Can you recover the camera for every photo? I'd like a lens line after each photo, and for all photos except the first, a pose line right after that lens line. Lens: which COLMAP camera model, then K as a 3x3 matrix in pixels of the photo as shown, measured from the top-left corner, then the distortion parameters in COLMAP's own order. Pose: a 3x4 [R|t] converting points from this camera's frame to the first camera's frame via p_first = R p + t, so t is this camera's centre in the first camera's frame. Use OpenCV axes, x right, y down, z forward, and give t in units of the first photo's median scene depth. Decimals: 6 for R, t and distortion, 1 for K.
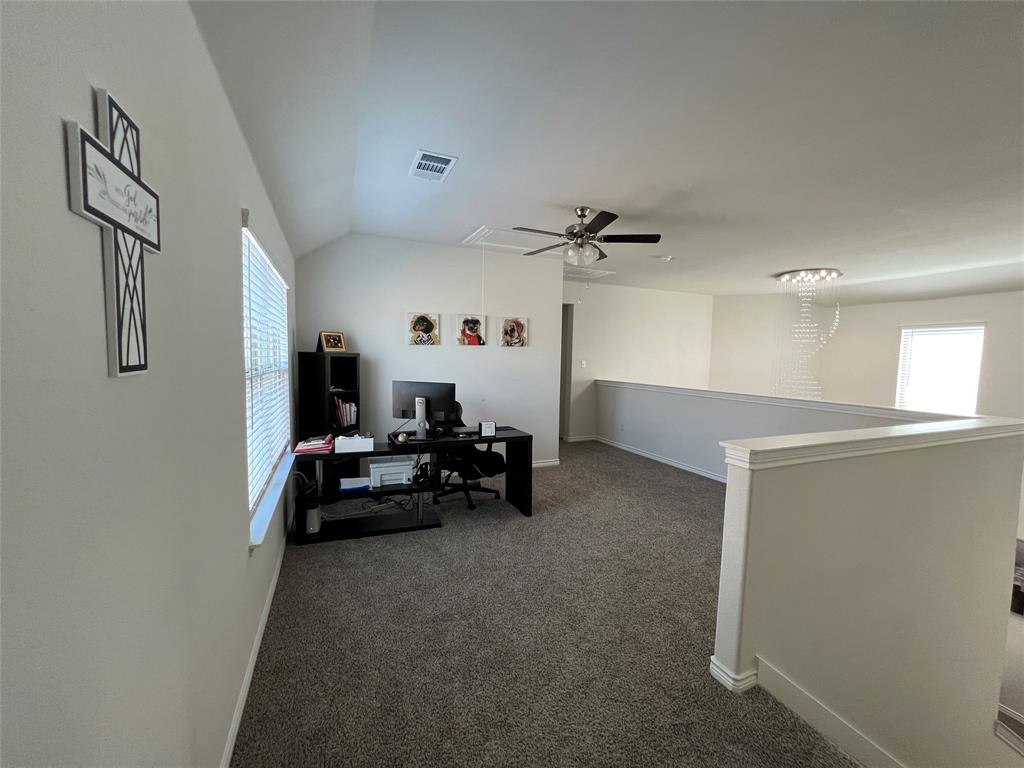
lens RADIAL K [[410.6, 0, 516.0], [0, 410.6, 381.5], [0, 0, 1]] dist [0.000711, 0.000649]
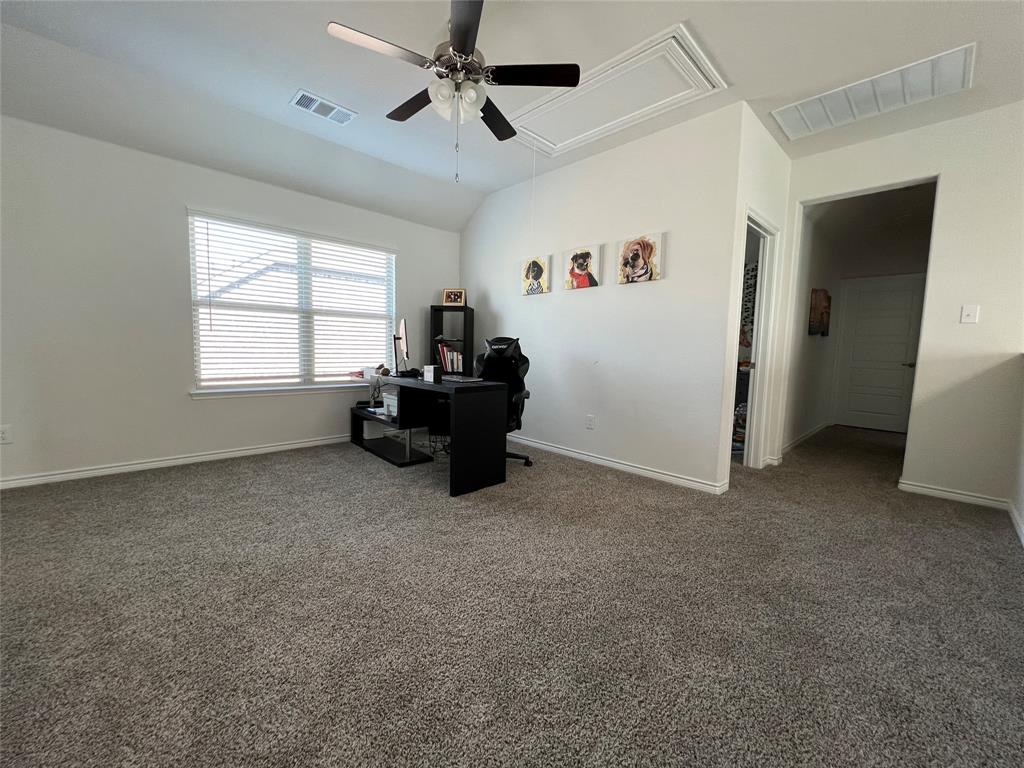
lens RADIAL K [[410.6, 0, 494.0], [0, 410.6, 381.3], [0, 0, 1]] dist [0.000711, 0.000649]
pose [[0.344822, 0.074340, -0.935720, 0.547787], [-0.075855, 0.995806, 0.051161, 0.055291], [0.935598, 0.053338, 0.349015, 0.588557]]
